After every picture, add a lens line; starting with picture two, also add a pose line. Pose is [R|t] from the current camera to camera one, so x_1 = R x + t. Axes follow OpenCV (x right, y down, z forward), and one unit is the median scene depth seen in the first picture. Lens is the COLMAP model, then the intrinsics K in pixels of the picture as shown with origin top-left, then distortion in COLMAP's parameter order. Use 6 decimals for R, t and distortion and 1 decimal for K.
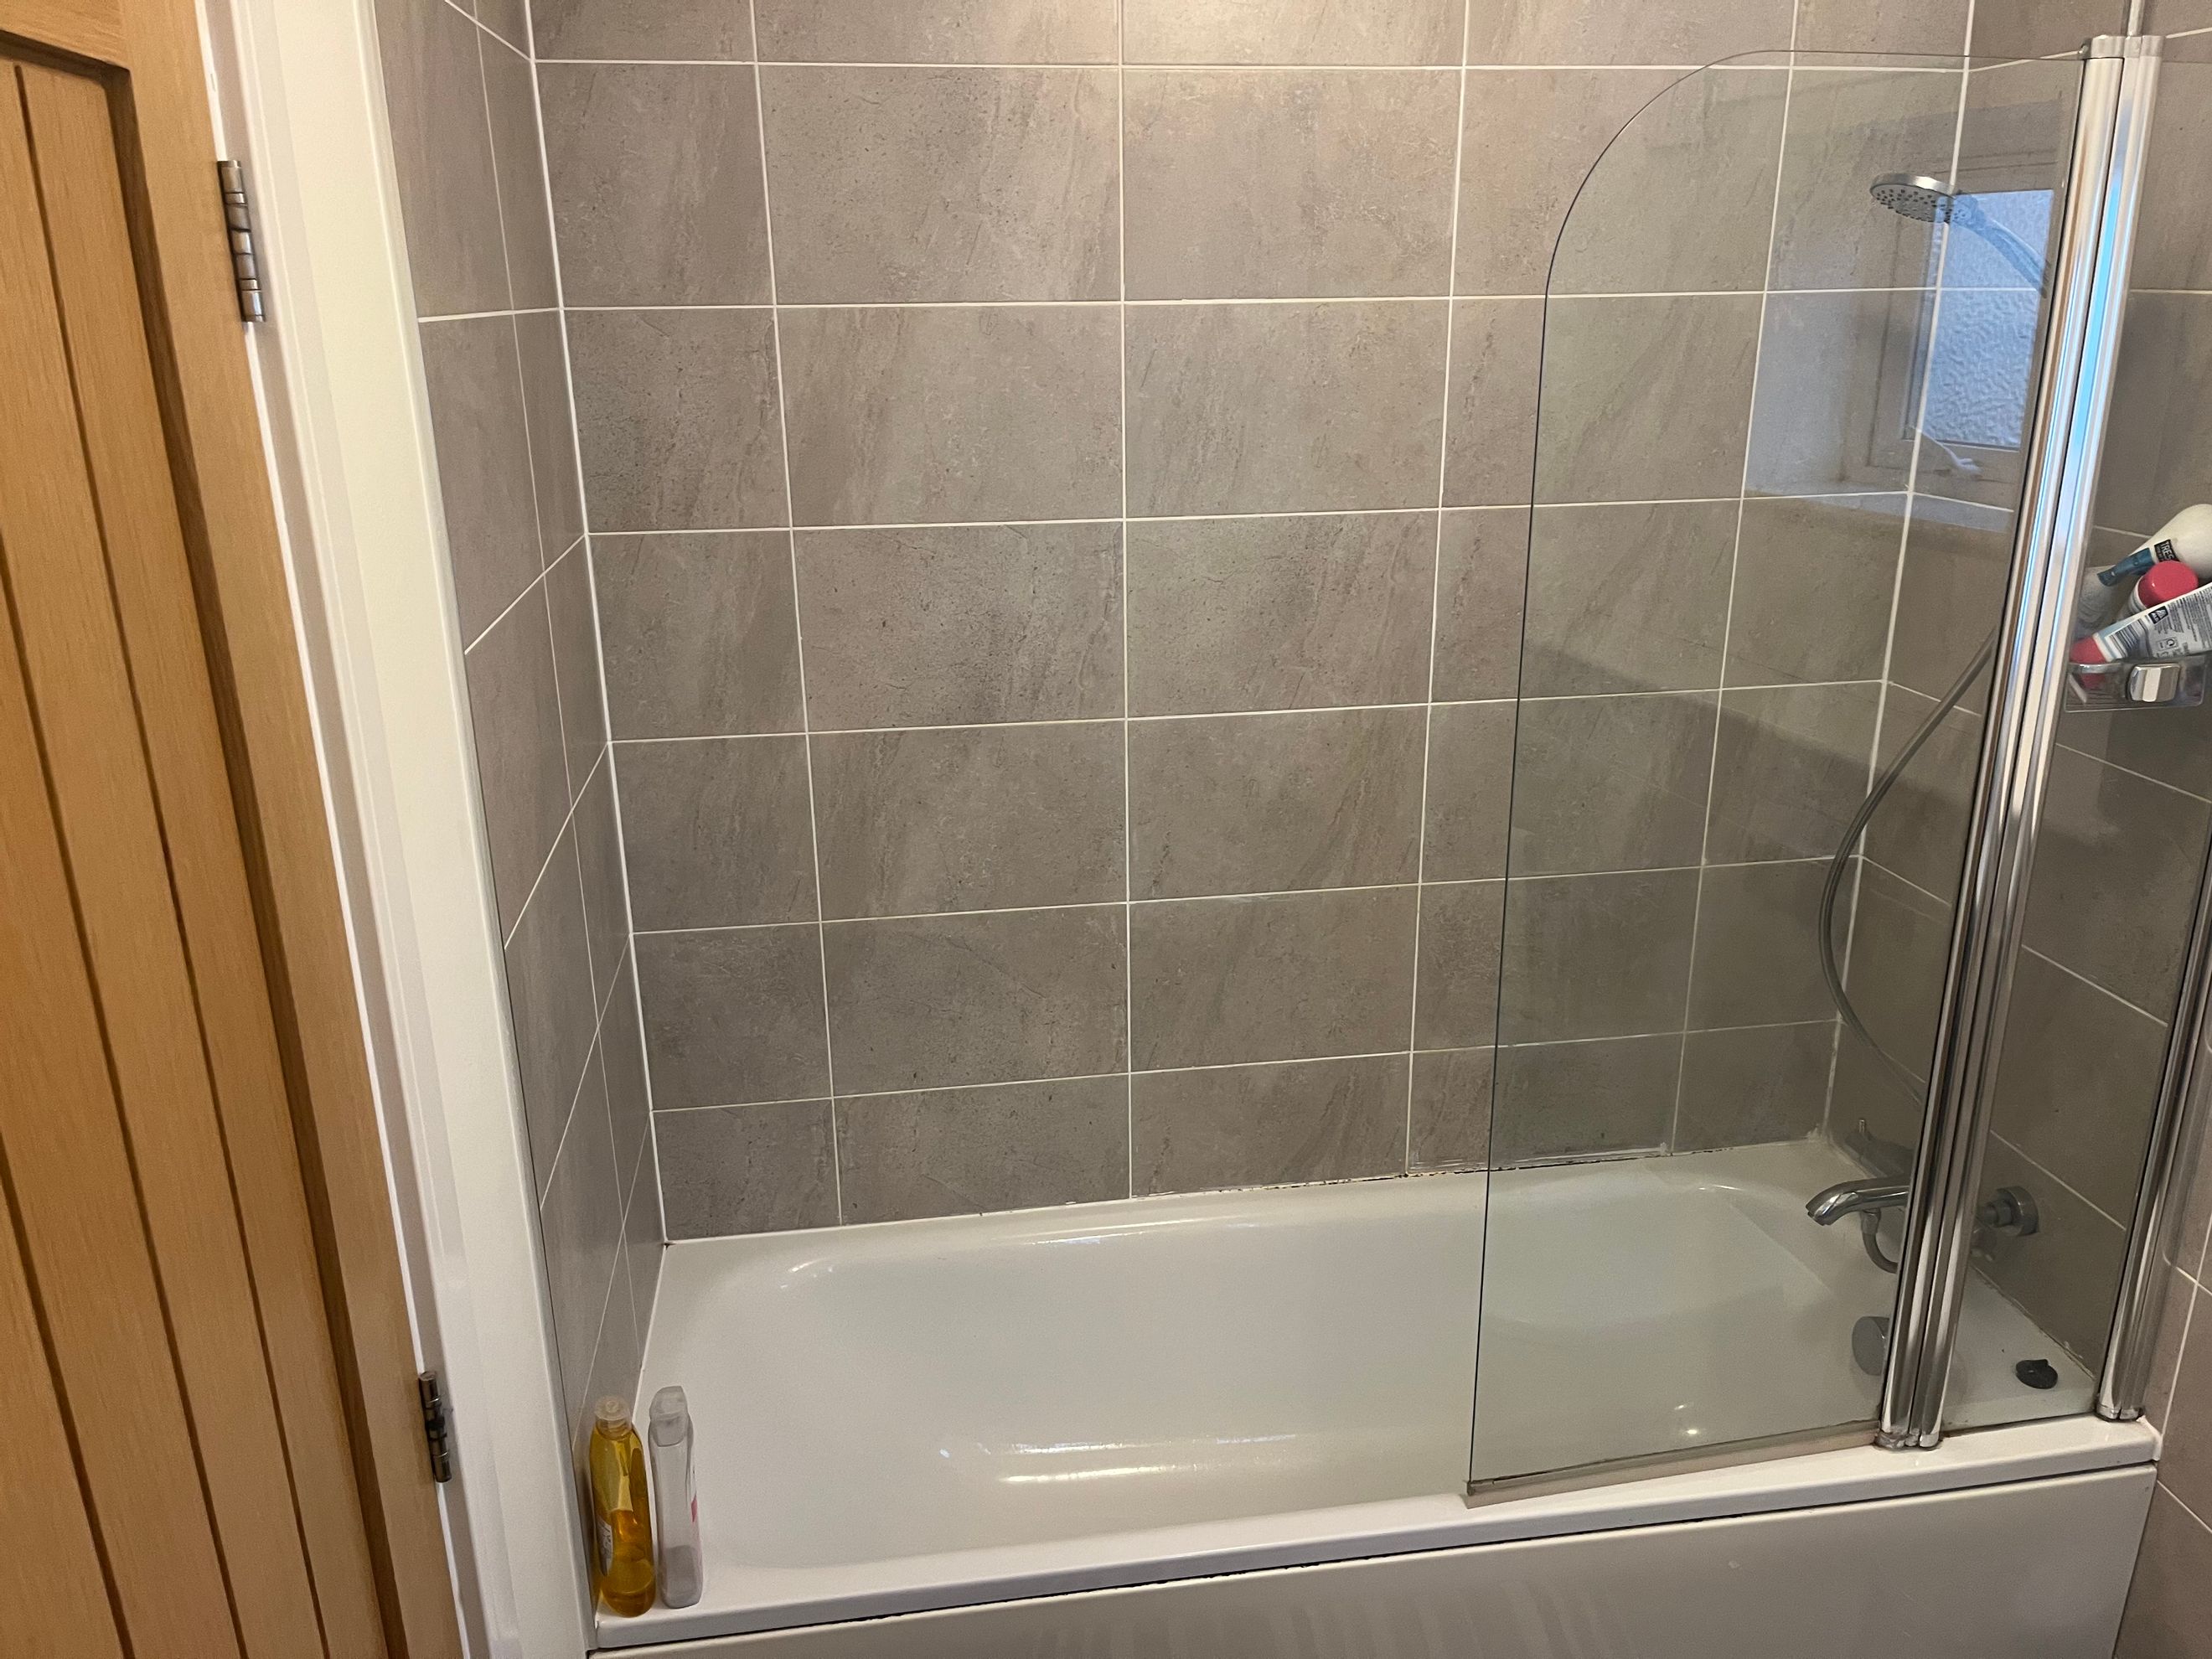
lens RADIAL K [[1671.7, 0, 1106.0], [0, 1671.7, 829.5], [0, 0, 1]] dist [0.078290, -0.122136]
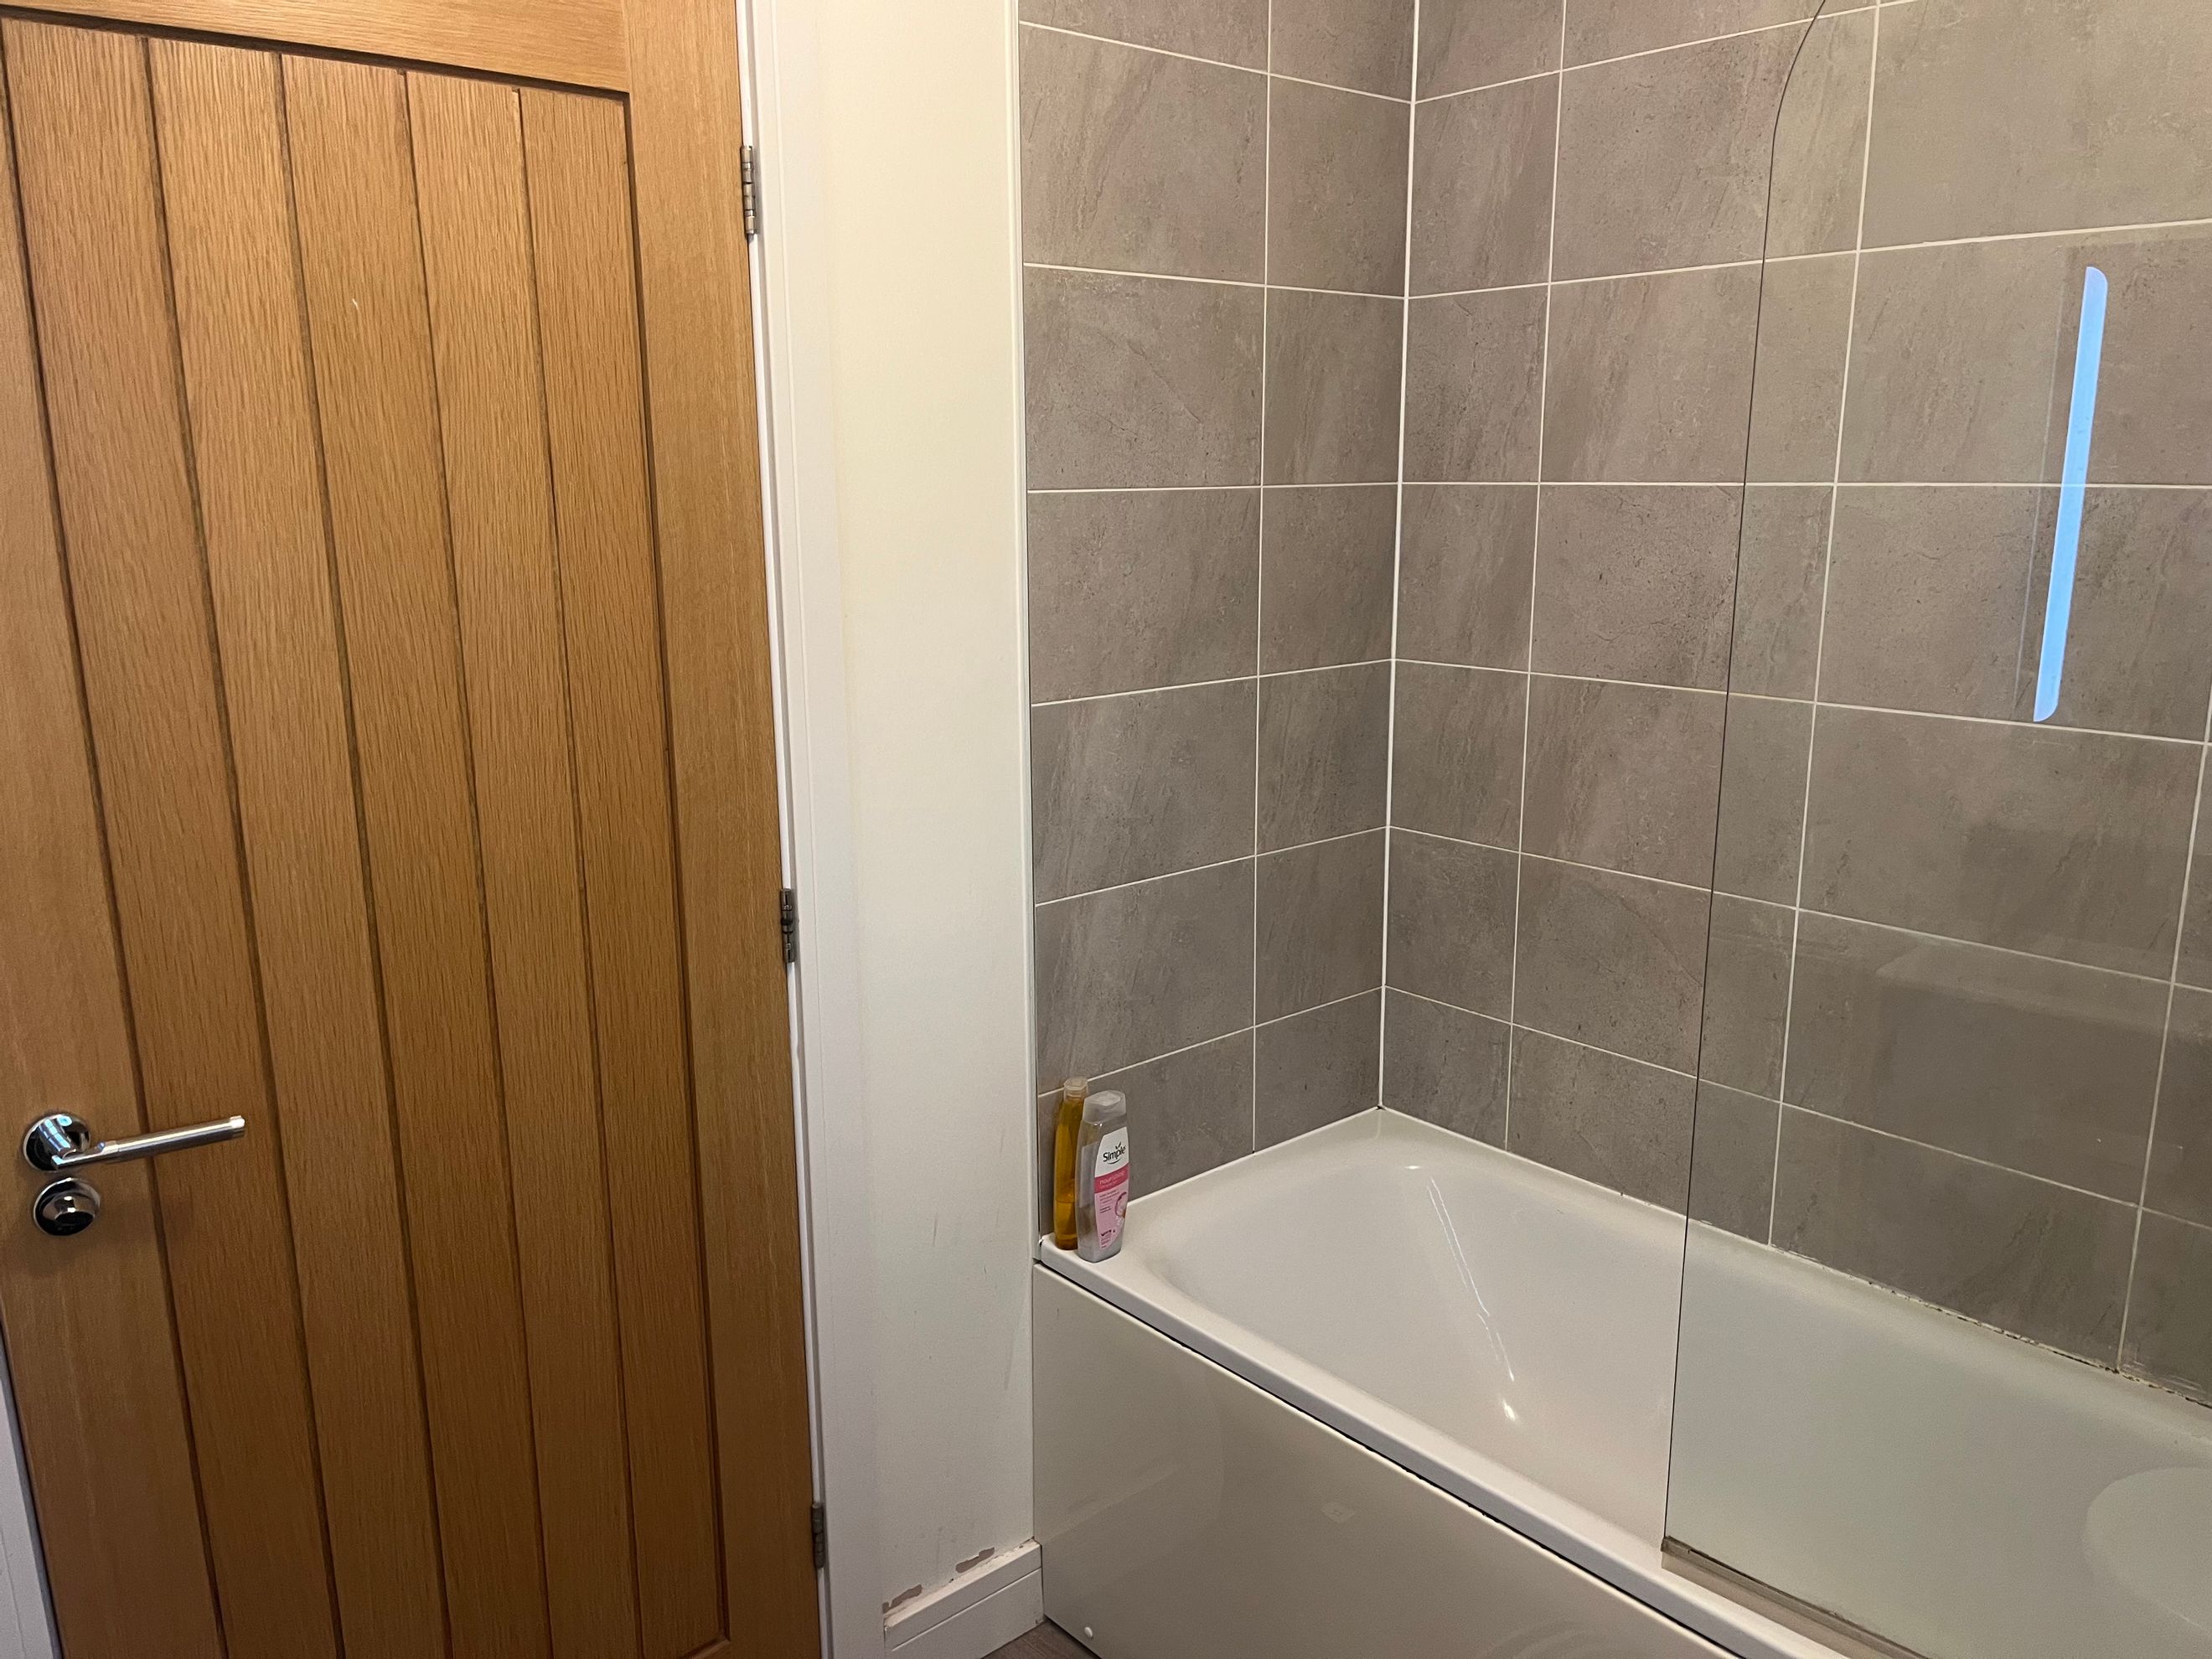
lens RADIAL K [[1661.1, 0, 1106.0], [0, 1661.1, 829.5], [0, 0, 1]] dist [0.066903, -0.074290]
pose [[0.537331, 0.190980, -0.821463, 0.605820], [-0.261177, 0.963822, 0.053238, 0.056928], [0.801911, 0.185941, 0.567771, 0.184094]]
